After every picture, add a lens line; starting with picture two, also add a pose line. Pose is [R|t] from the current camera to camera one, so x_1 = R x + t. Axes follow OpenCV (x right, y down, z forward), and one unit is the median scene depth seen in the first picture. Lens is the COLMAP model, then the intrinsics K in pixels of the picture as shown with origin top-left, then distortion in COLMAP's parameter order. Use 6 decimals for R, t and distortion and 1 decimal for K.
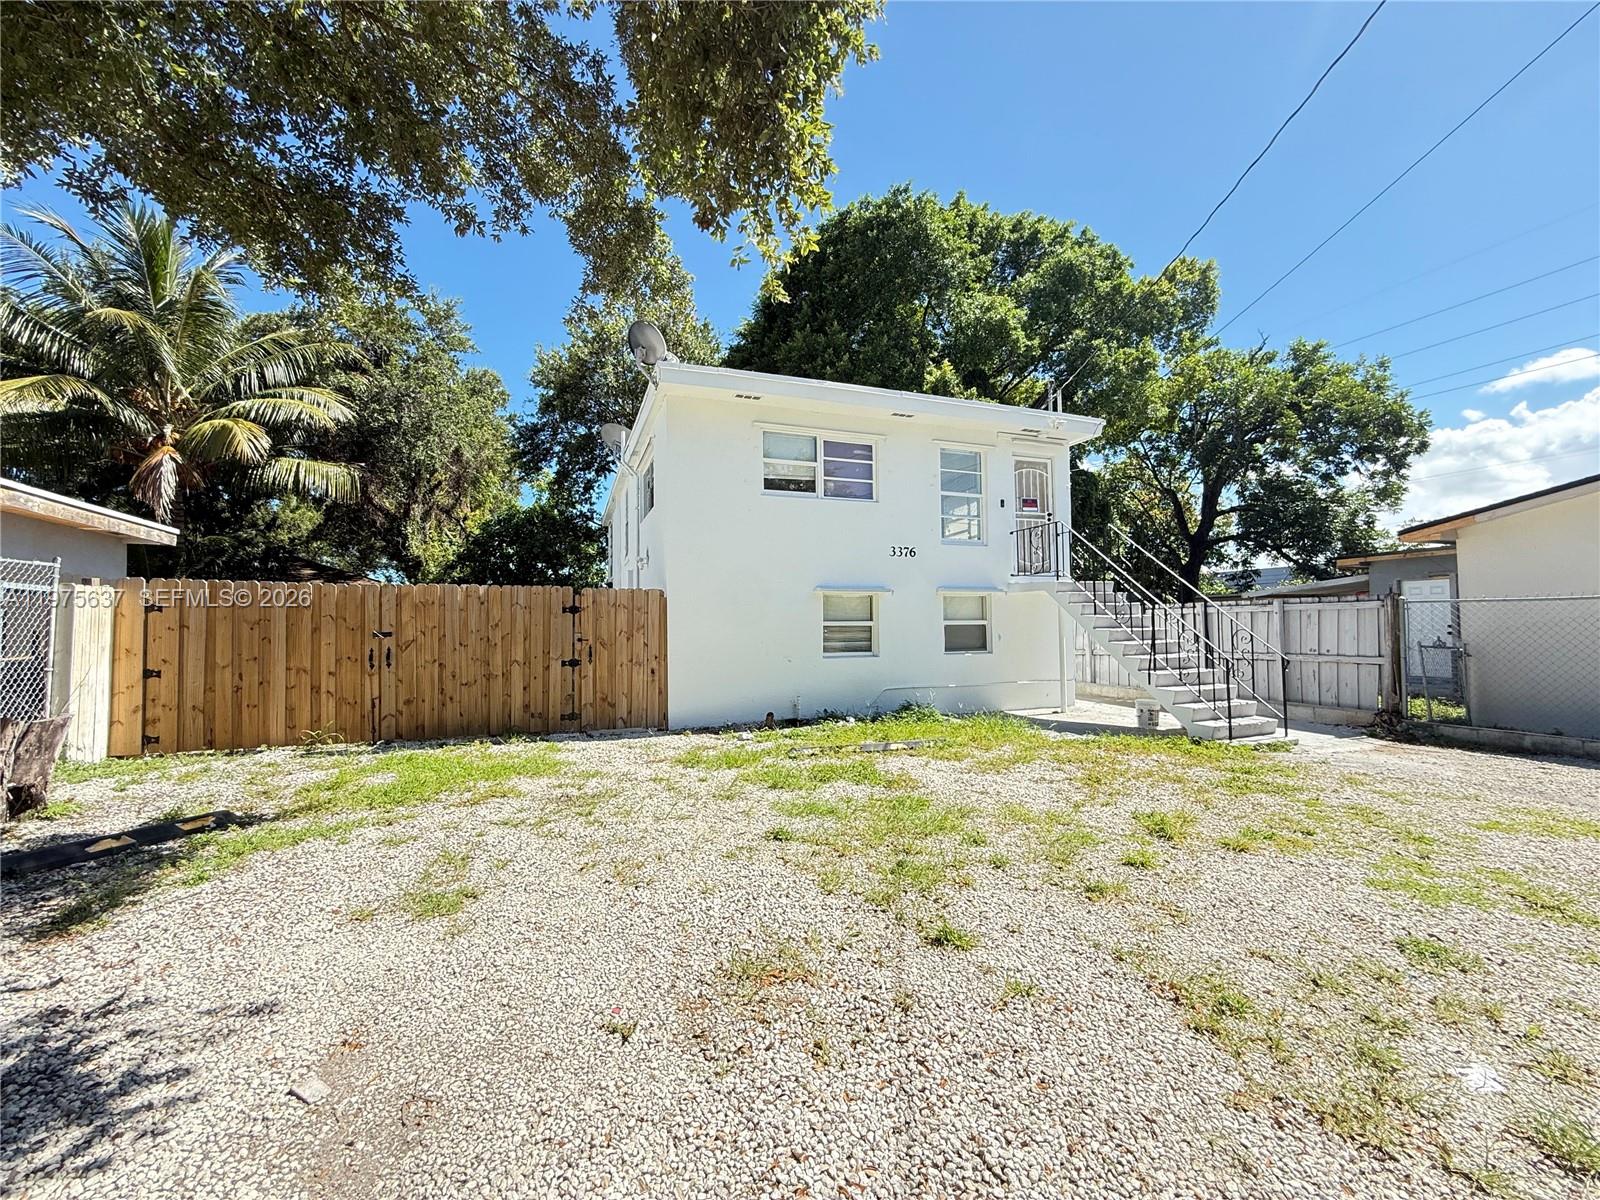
lens RADIAL K [[639.3, 0, 791.3], [0, 639.3, 599.8], [0, 0, 1]] dist [-0.000102, 0.000939]
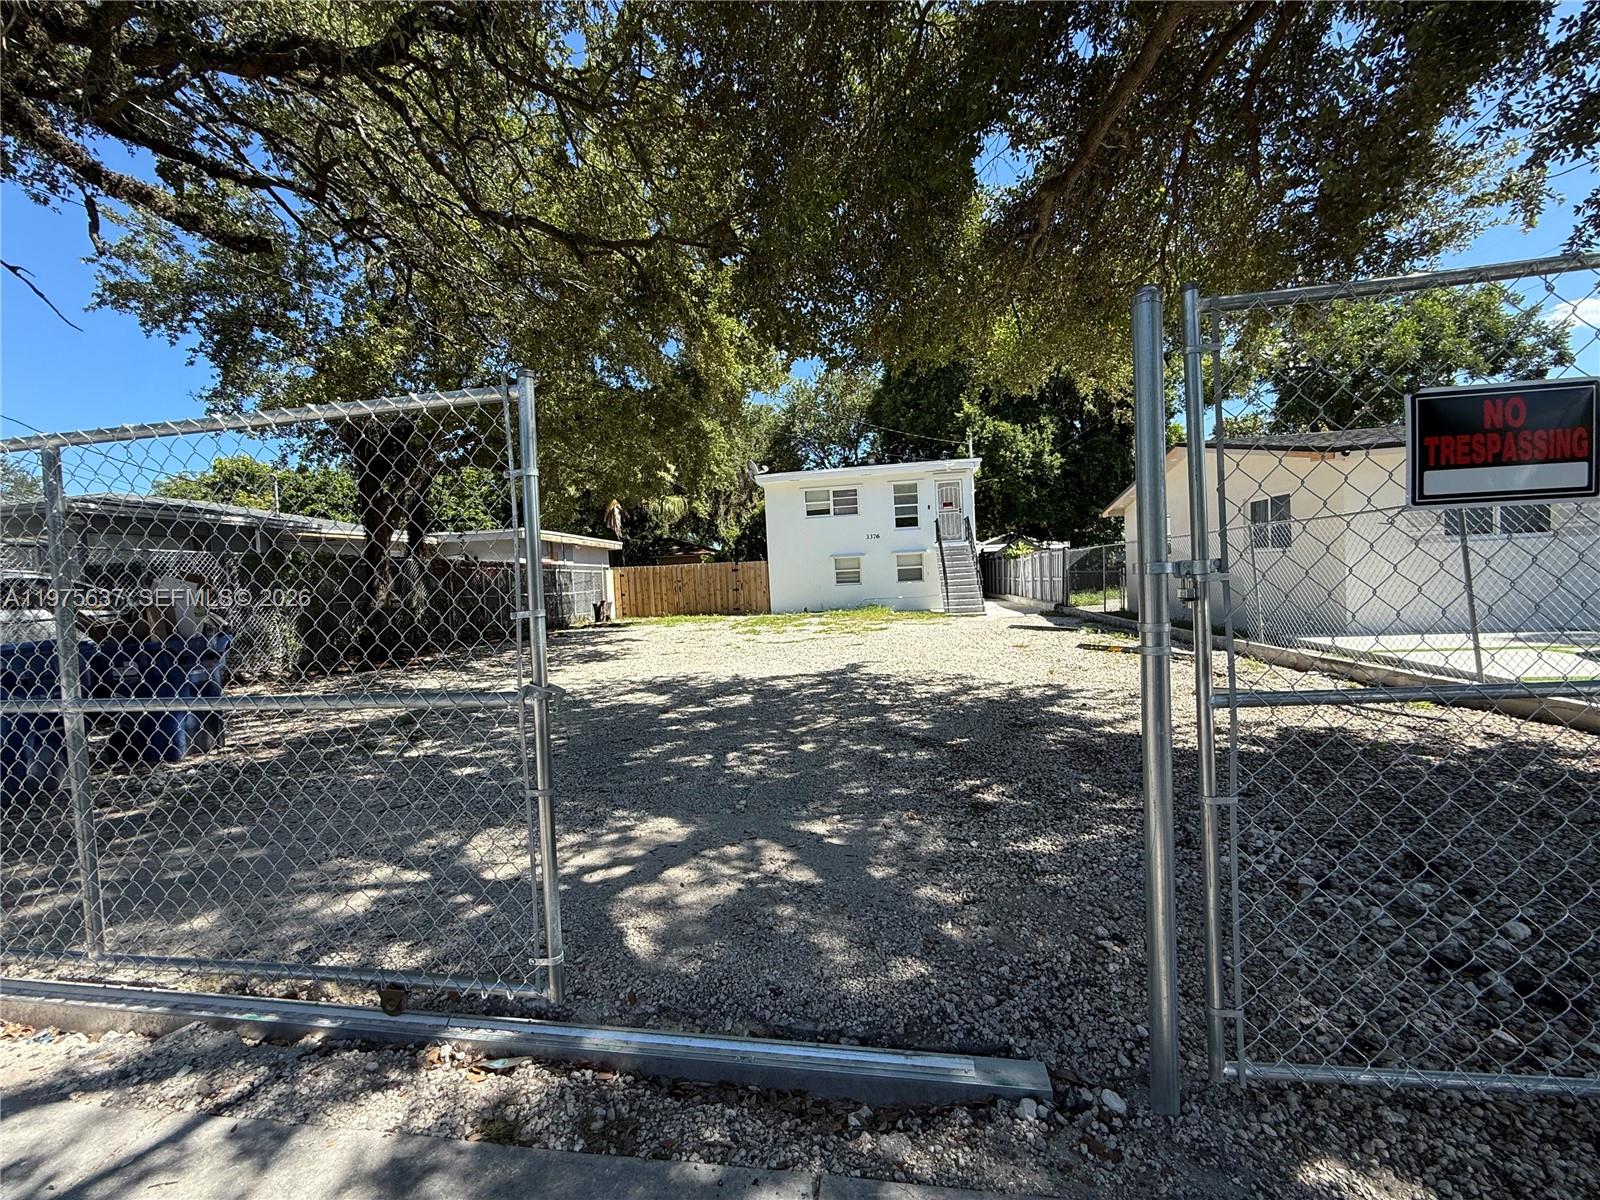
lens RADIAL K [[639.3, 0, 796.2], [0, 639.3, 597.9], [0, 0, 1]] dist [-0.000102, 0.000939]
pose [[0.880105, -0.018824, -0.474406, 1.017988], [0.060444, 0.995526, 0.072632, -0.042456], [0.470916, -0.092598, 0.877305, -1.108825]]
